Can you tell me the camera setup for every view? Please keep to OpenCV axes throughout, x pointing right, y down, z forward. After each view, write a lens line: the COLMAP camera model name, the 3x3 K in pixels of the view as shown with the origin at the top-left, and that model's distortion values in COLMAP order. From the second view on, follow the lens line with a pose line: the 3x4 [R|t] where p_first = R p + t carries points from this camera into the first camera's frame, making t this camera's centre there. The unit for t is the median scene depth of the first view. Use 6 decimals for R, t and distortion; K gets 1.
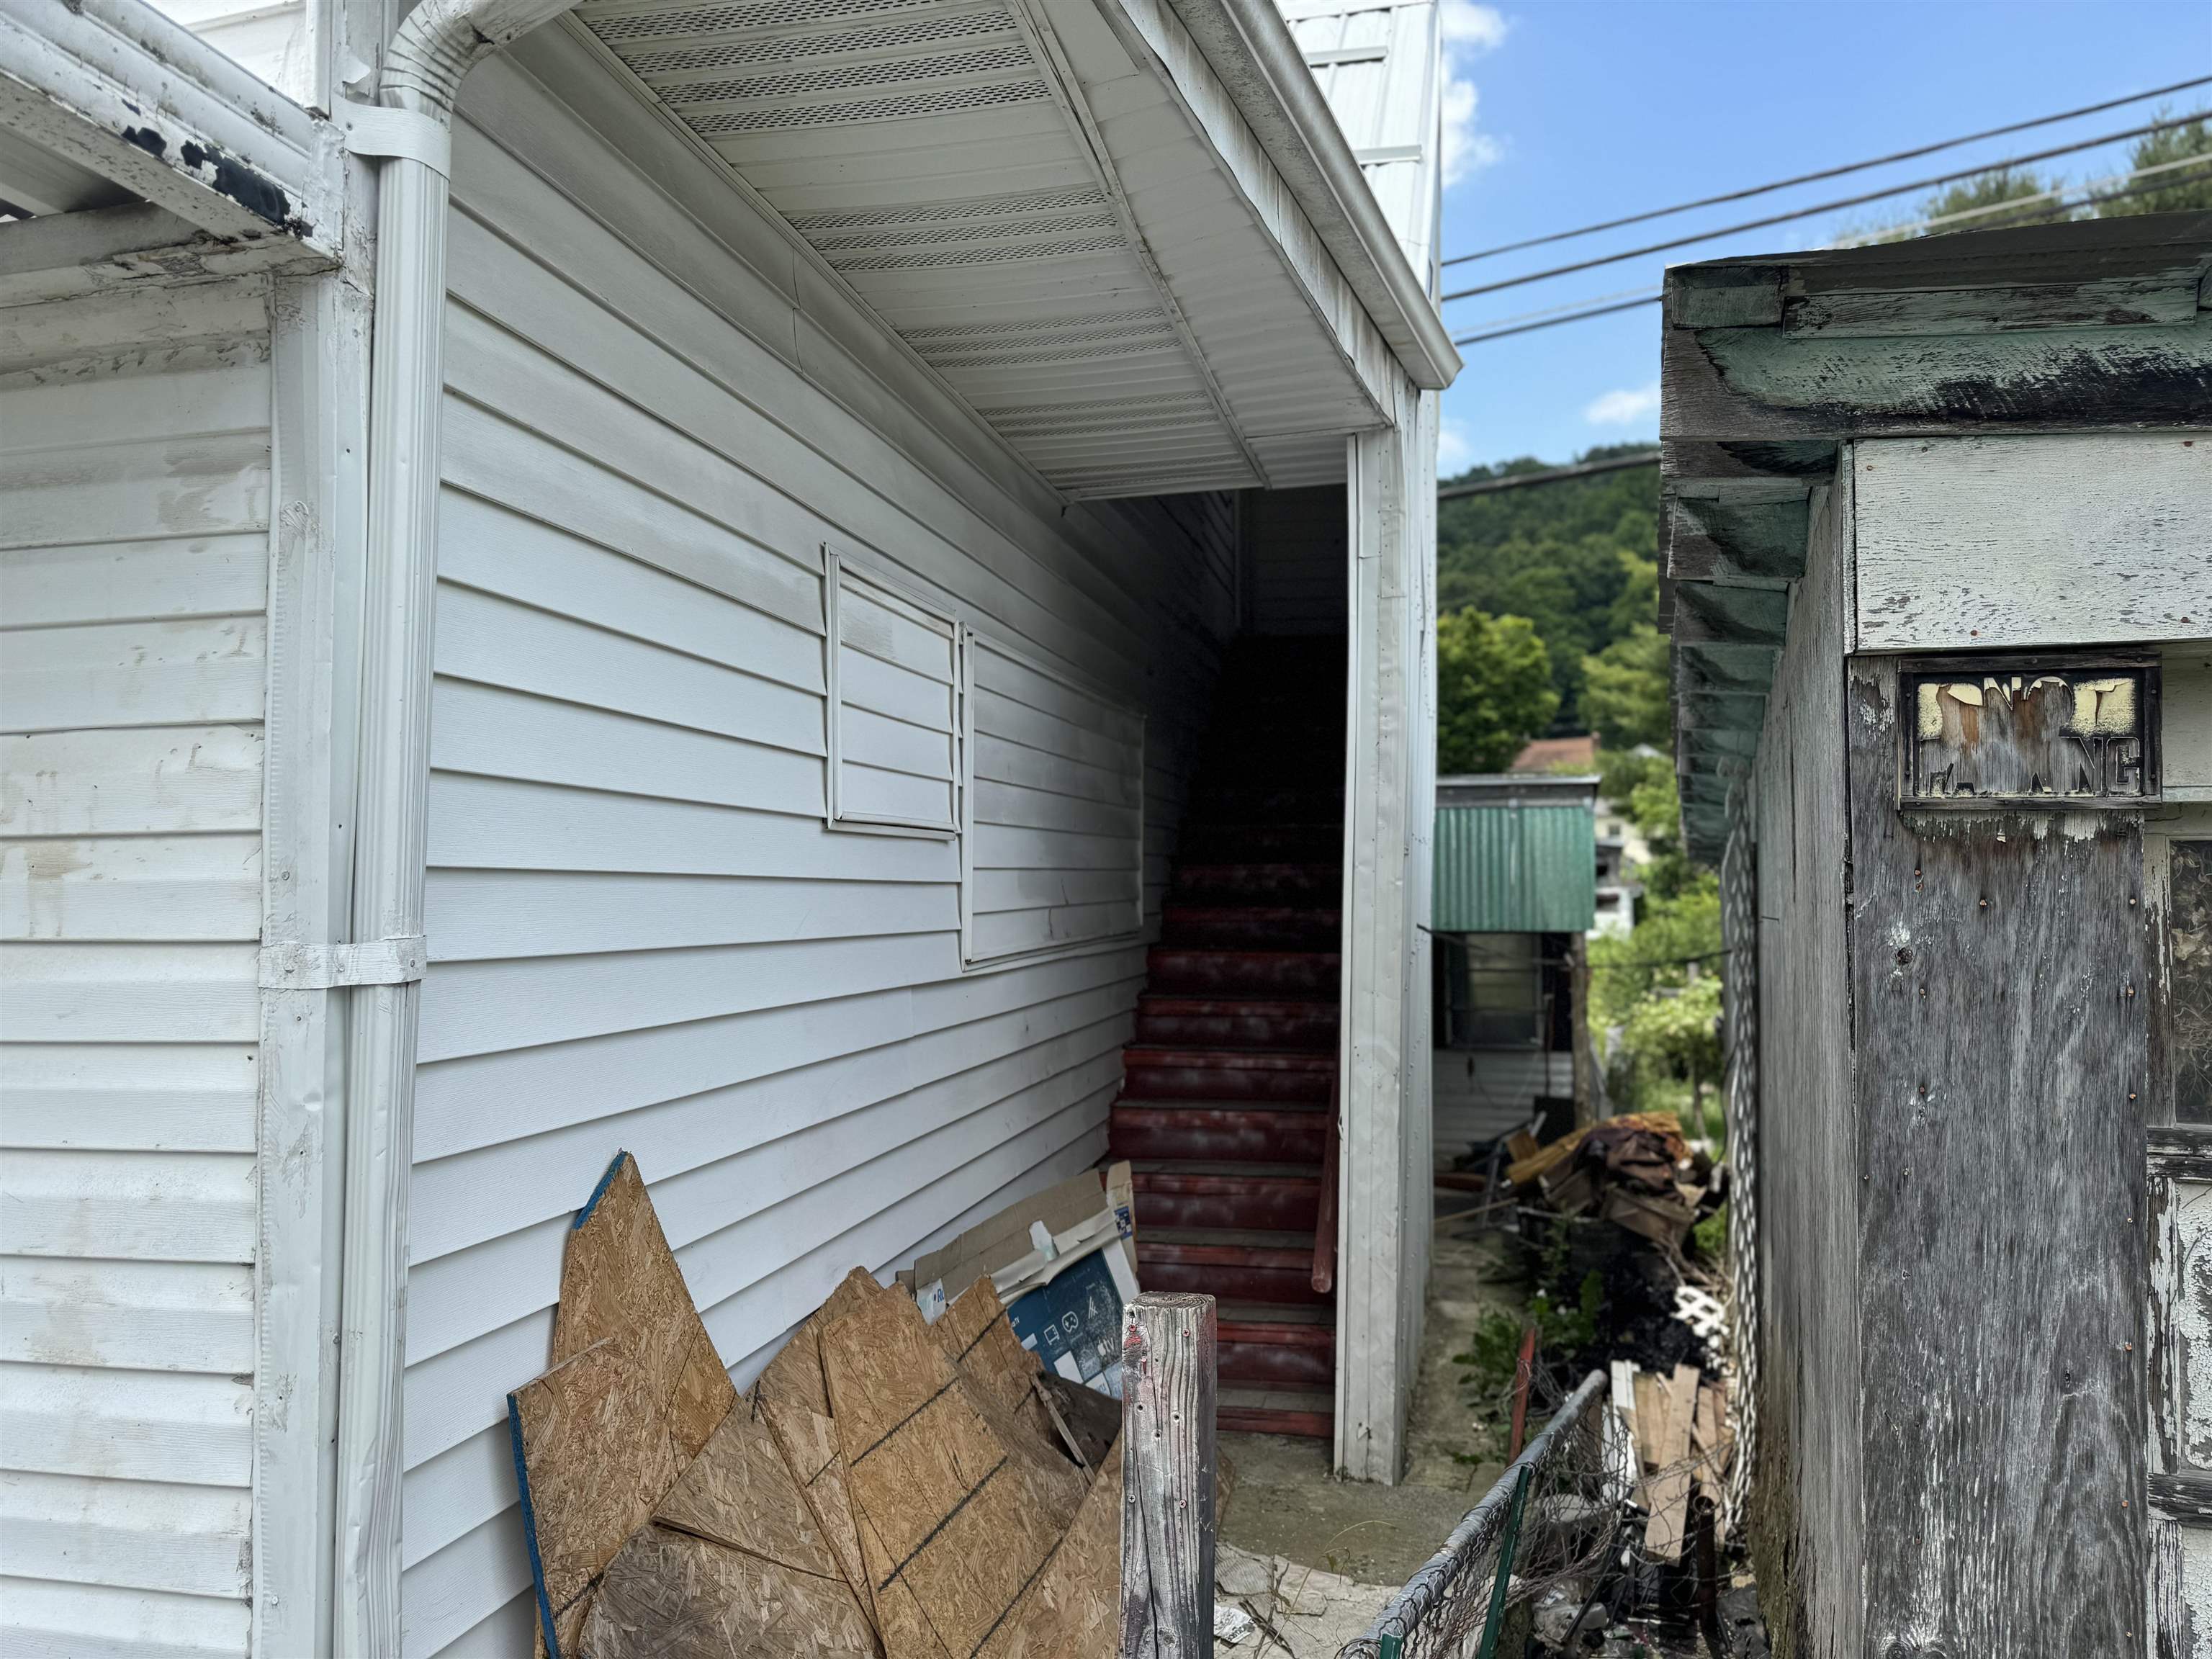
lens RADIAL K [[1575.8, 0, 1111.3], [0, 1575.8, 830.5], [0, 0, 1]] dist [-0.004818, -0.009134]
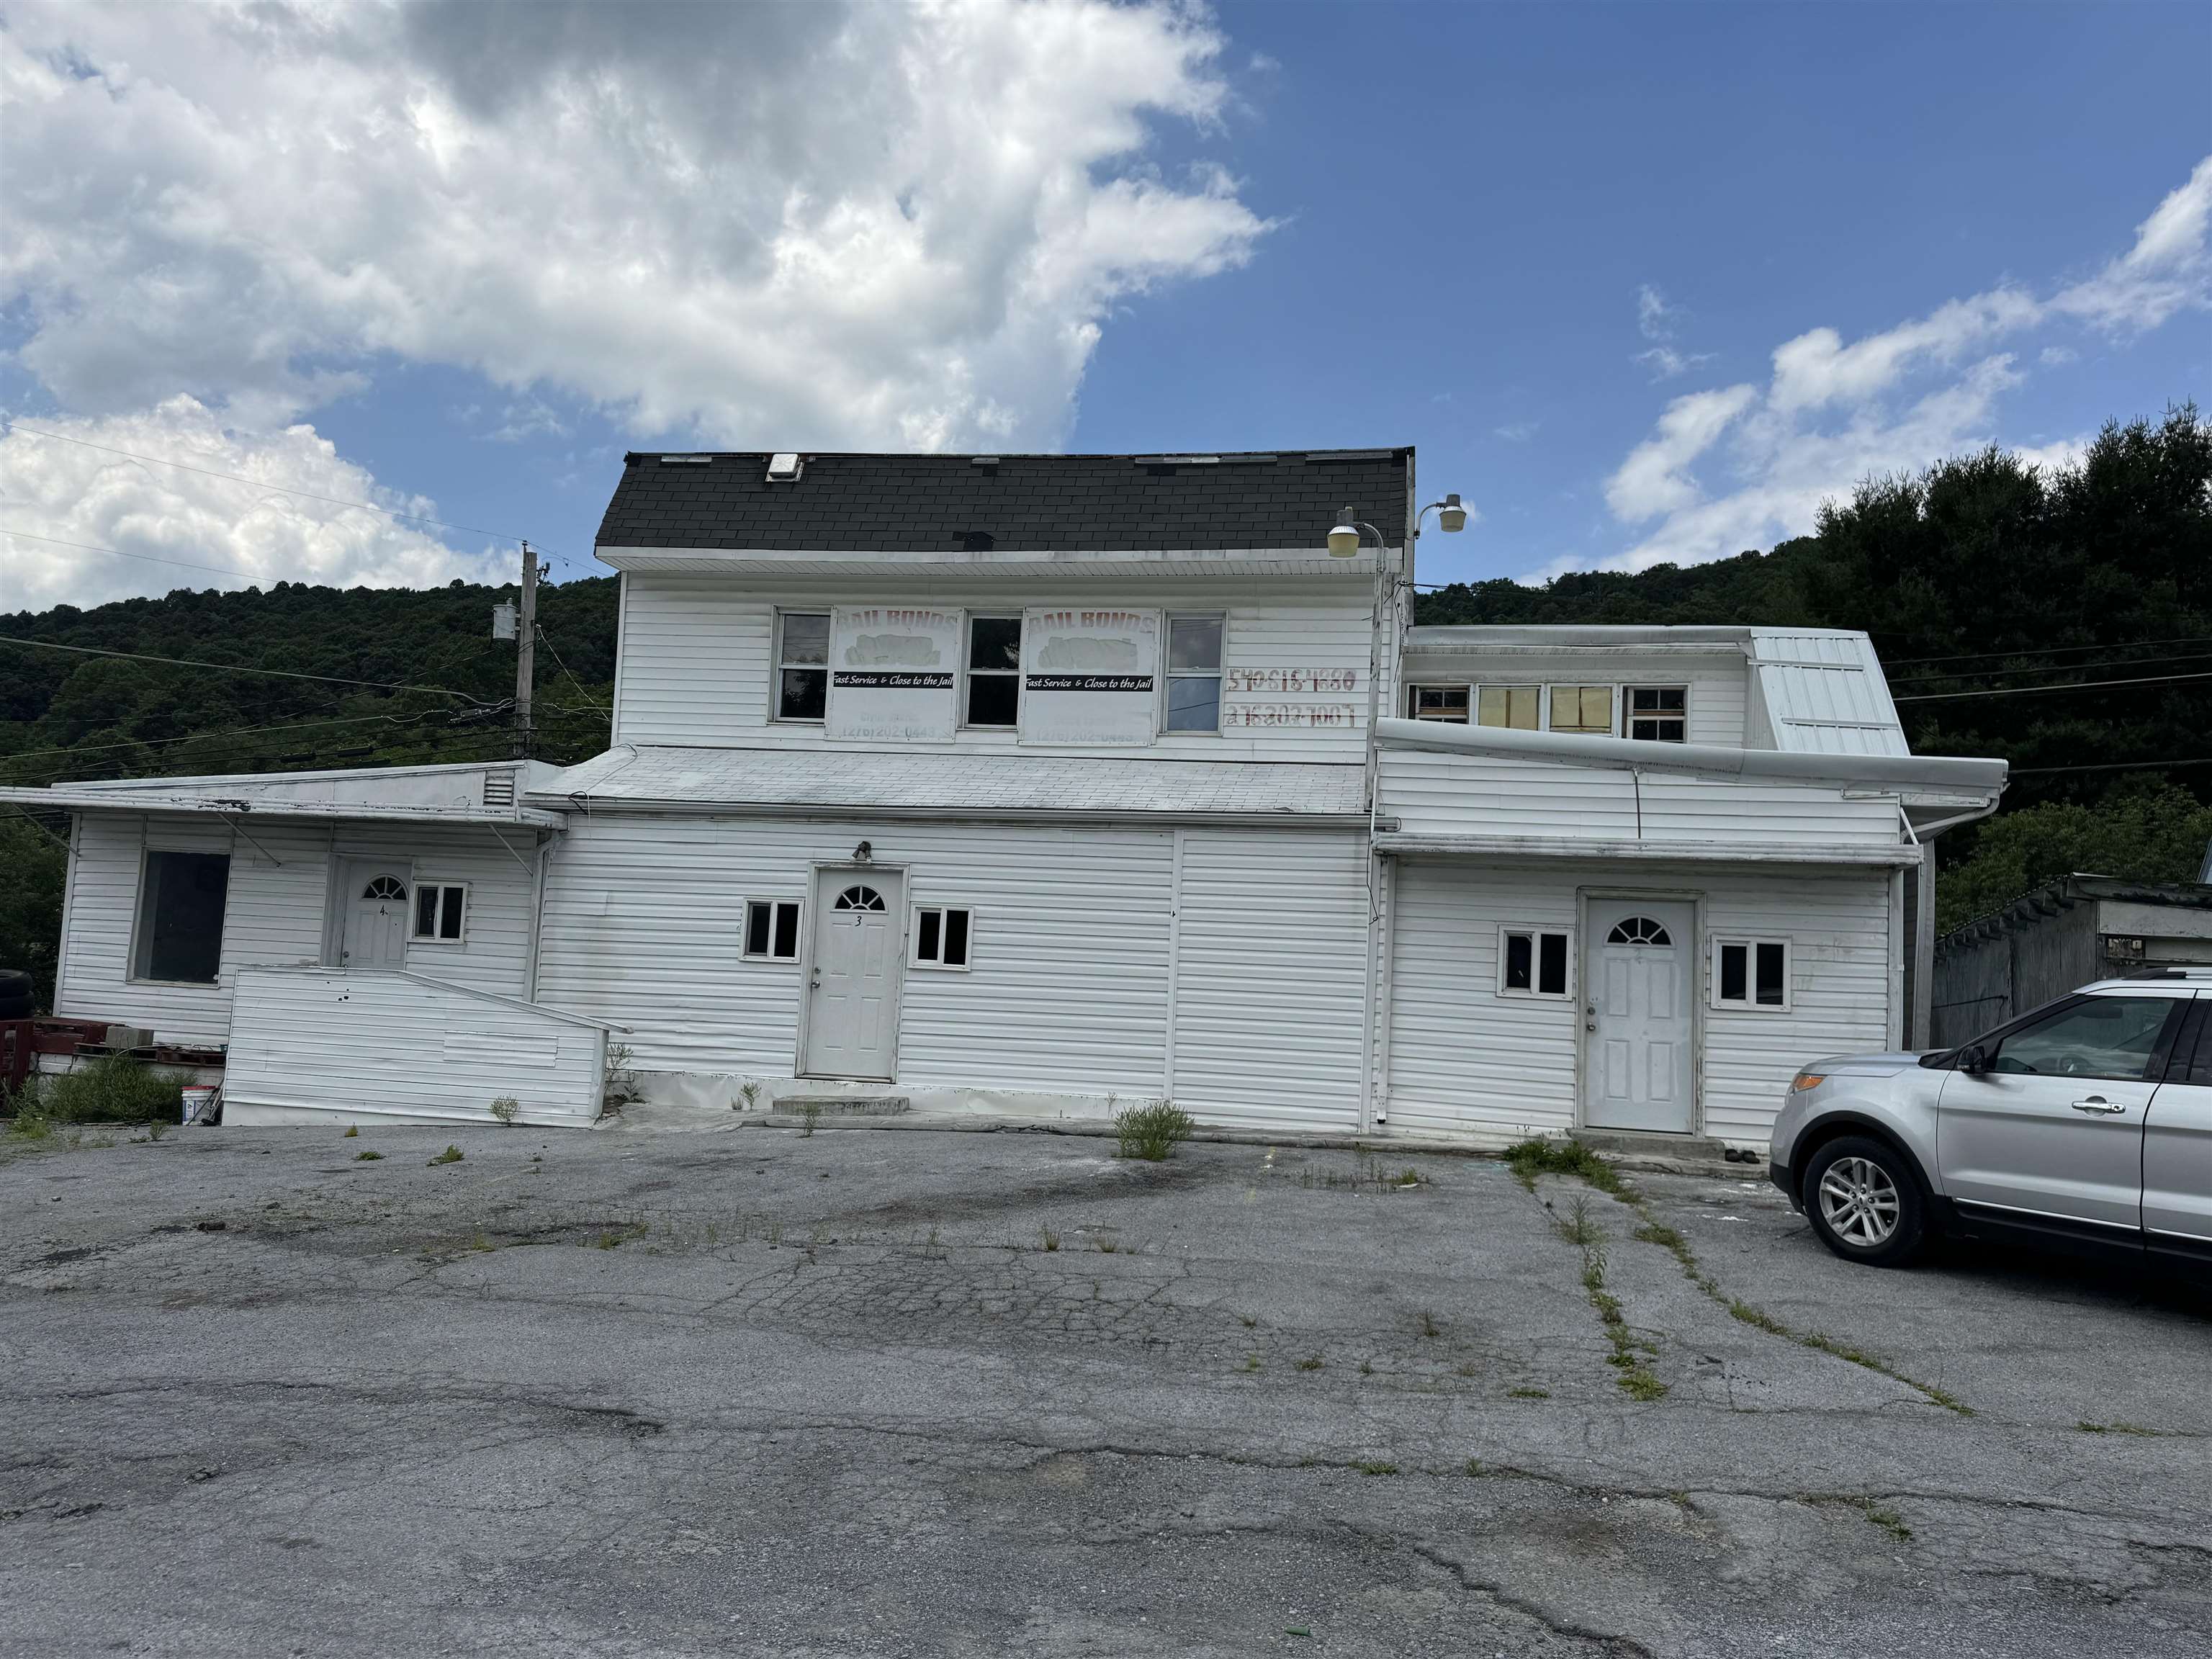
lens RADIAL K [[1575.8, 0, 1103.5], [0, 1575.8, 829.0], [0, 0, 1]] dist [-0.004818, -0.009134]
pose [[0.997694, 0.061151, 0.029451, -3.932092], [-0.059521, 0.996799, -0.053367, 0.048794], [-0.032620, 0.051491, 0.998141, -5.475777]]
